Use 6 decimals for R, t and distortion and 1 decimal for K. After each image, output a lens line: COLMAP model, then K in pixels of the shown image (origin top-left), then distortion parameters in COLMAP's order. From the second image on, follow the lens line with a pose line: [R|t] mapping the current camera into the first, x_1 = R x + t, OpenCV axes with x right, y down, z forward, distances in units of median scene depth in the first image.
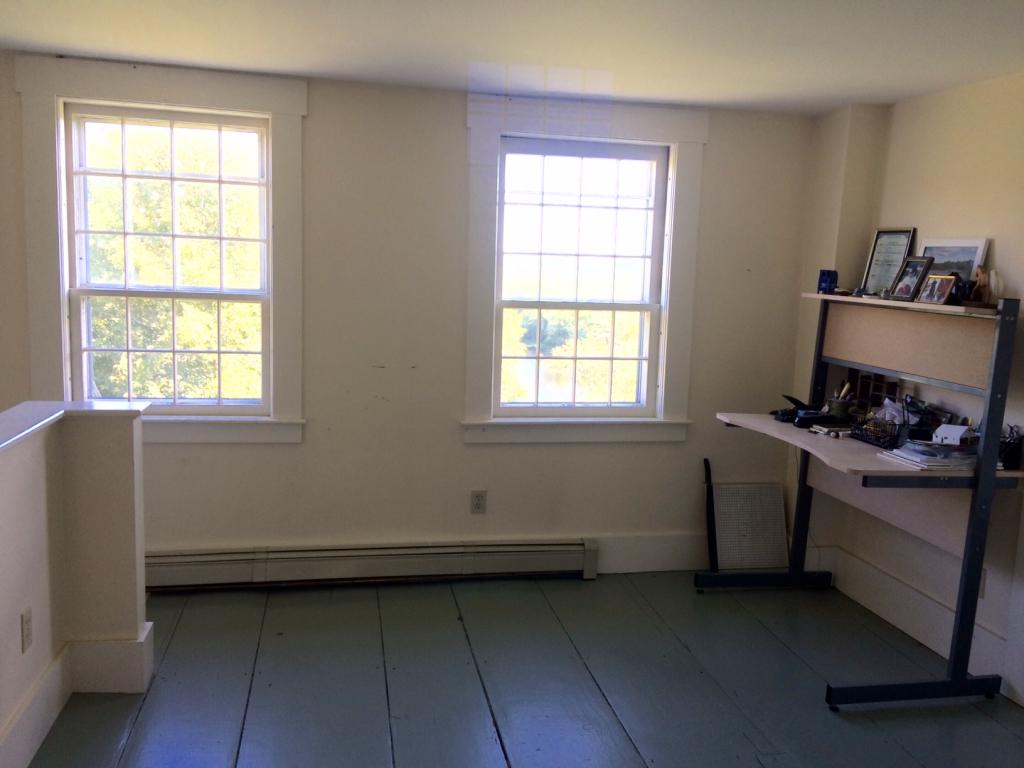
lens RADIAL K [[862.1, 0, 508.2], [0, 862.1, 387.4], [0, 0, 1]] dist [0.007936, -0.003736]
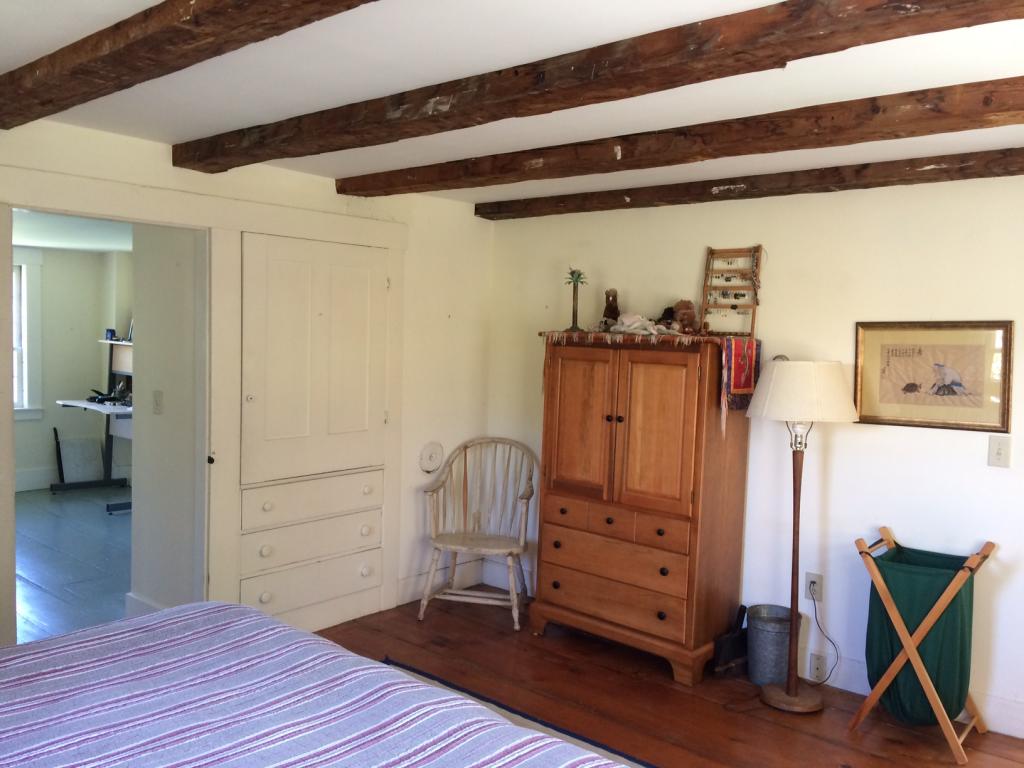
lens RADIAL K [[862.1, 0, 506.7], [0, 862.1, 389.6], [0, 0, 1]] dist [0.007936, -0.003736]
pose [[0.795872, -0.045372, 0.603762, -0.134389], [0.081365, 0.996158, -0.032395, 0.153771], [-0.599973, 0.074907, 0.796506, -1.216027]]
